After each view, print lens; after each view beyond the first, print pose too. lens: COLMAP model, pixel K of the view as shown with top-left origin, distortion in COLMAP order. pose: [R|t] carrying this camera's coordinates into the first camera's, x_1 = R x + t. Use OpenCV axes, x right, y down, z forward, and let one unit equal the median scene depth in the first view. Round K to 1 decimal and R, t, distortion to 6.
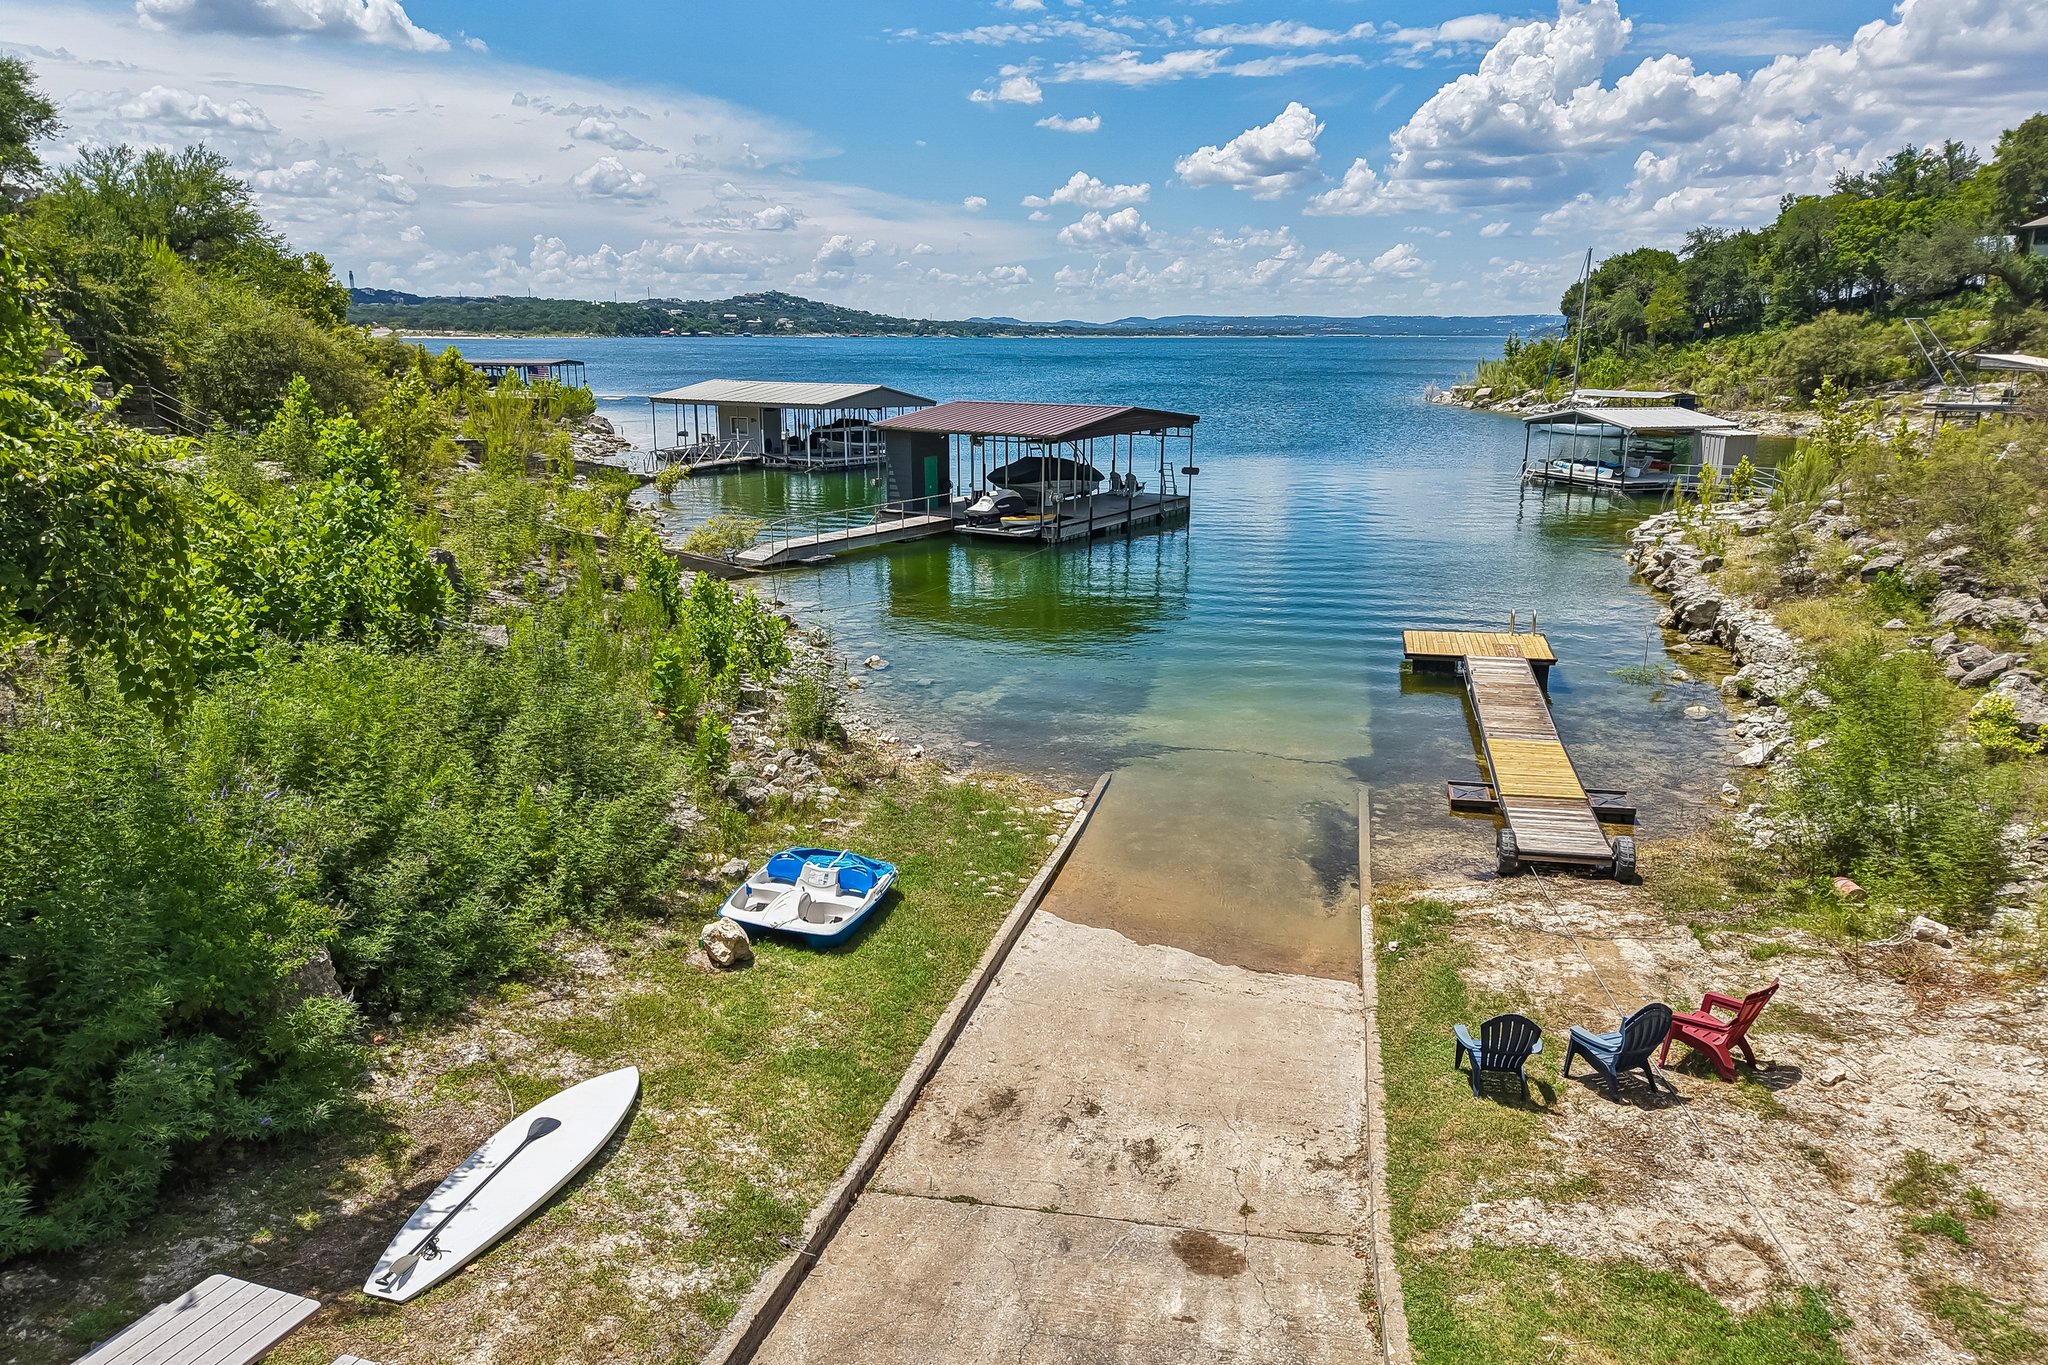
lens RADIAL K [[1395.2, 0, 1026.0], [0, 1395.2, 691.3], [0, 0, 1]] dist [0.007105, -0.004079]
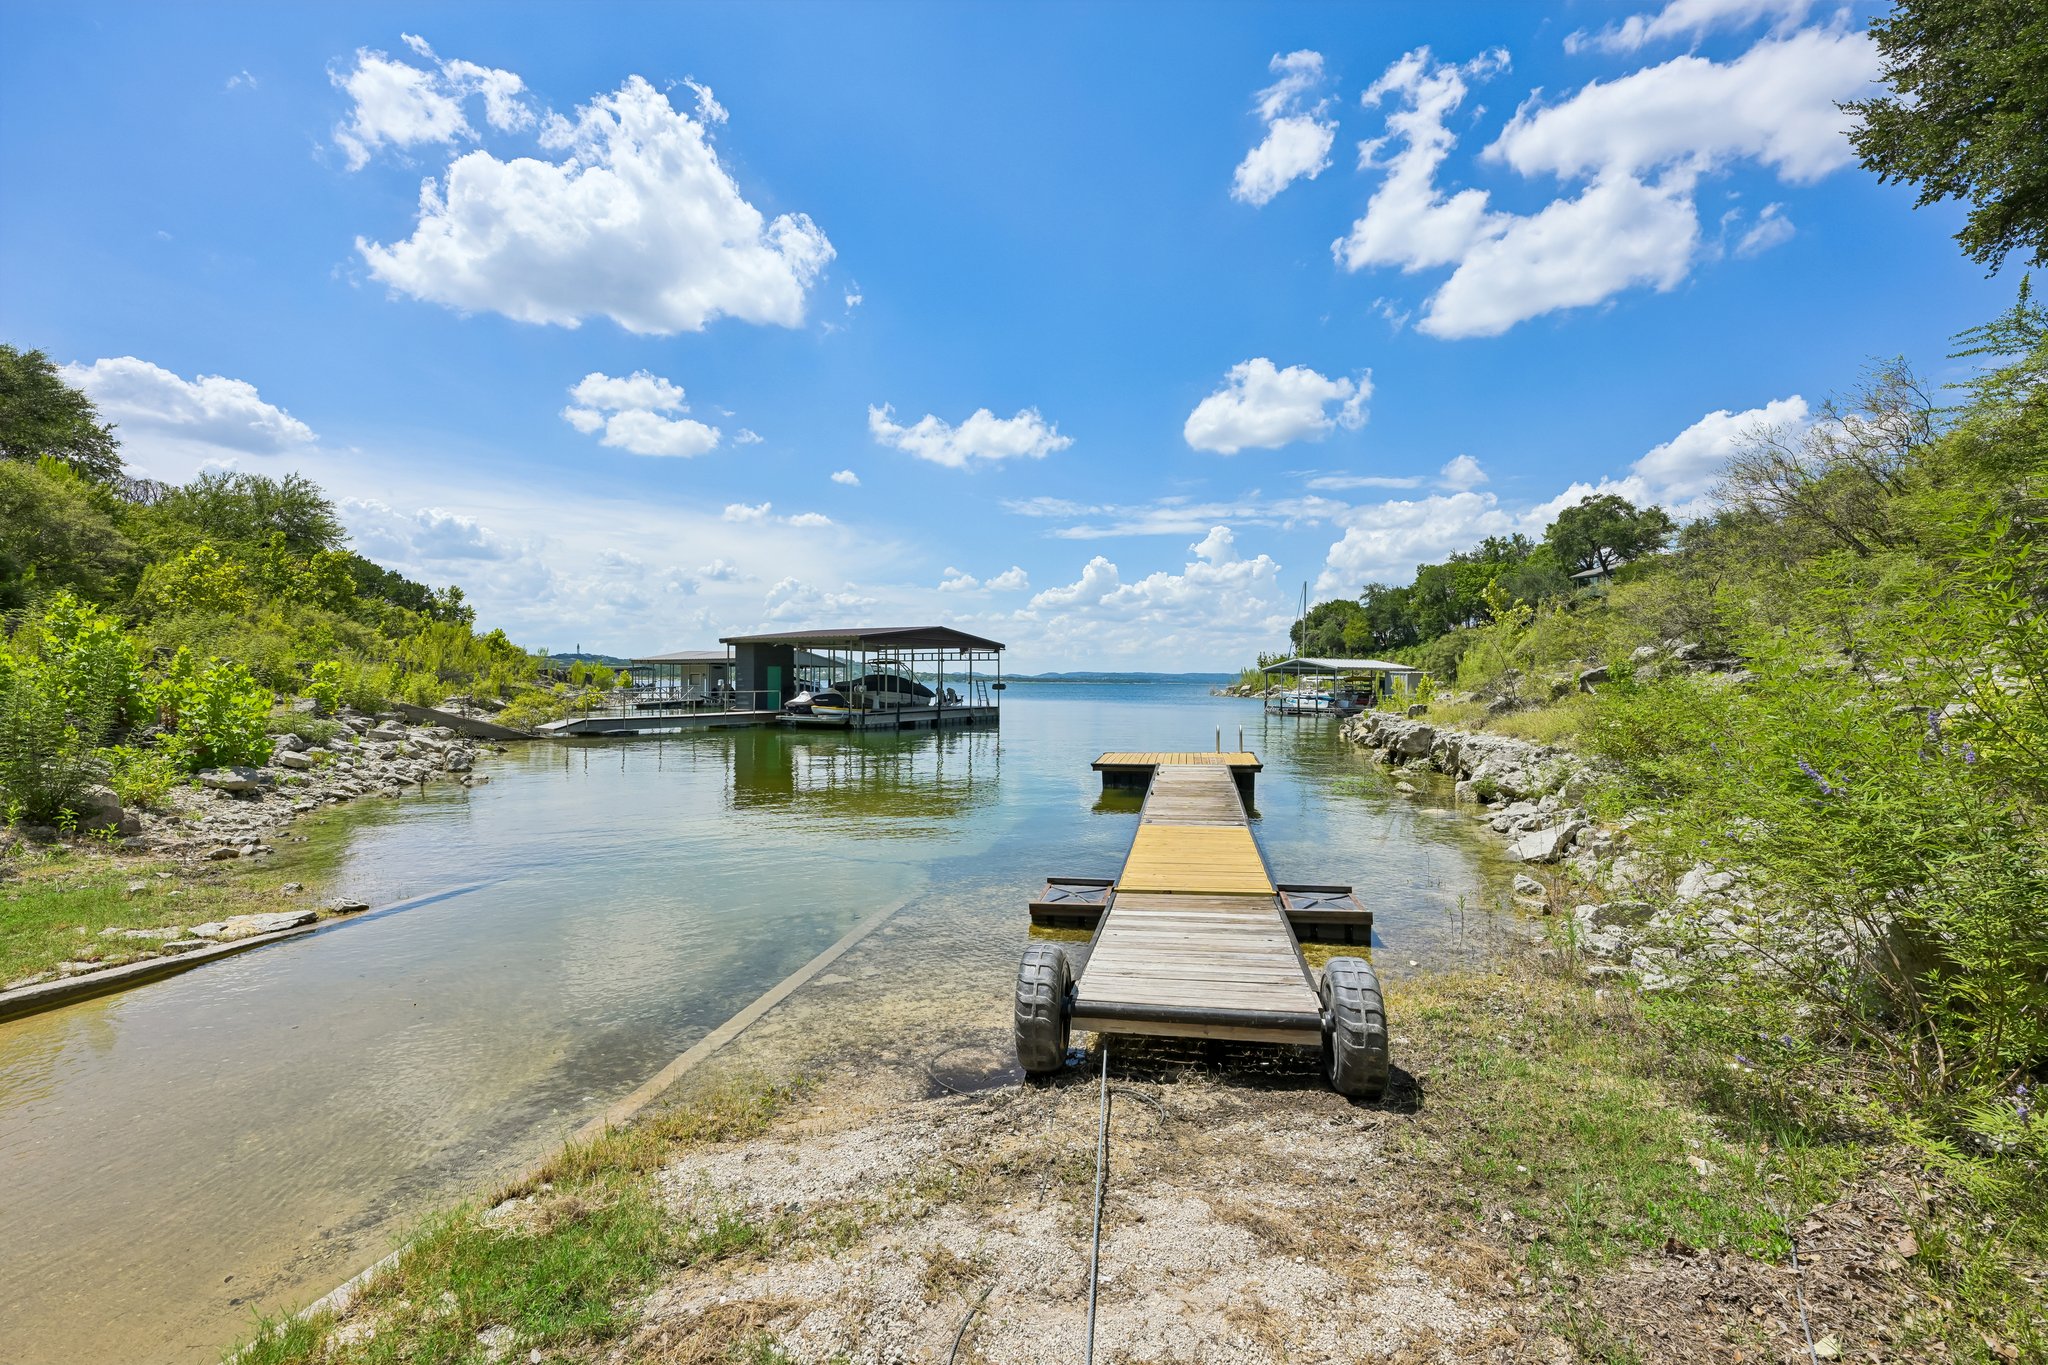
lens RADIAL K [[847.1, 0, 1012.2], [0, 847.1, 676.2], [0, 0, 1]] dist [-0.001562, -0.000550]
pose [[0.999589, -0.005366, 0.028171, 0.129089], [0.012352, 0.967100, -0.254097, 0.033670], [-0.025881, 0.254340, 0.966768, 0.296447]]
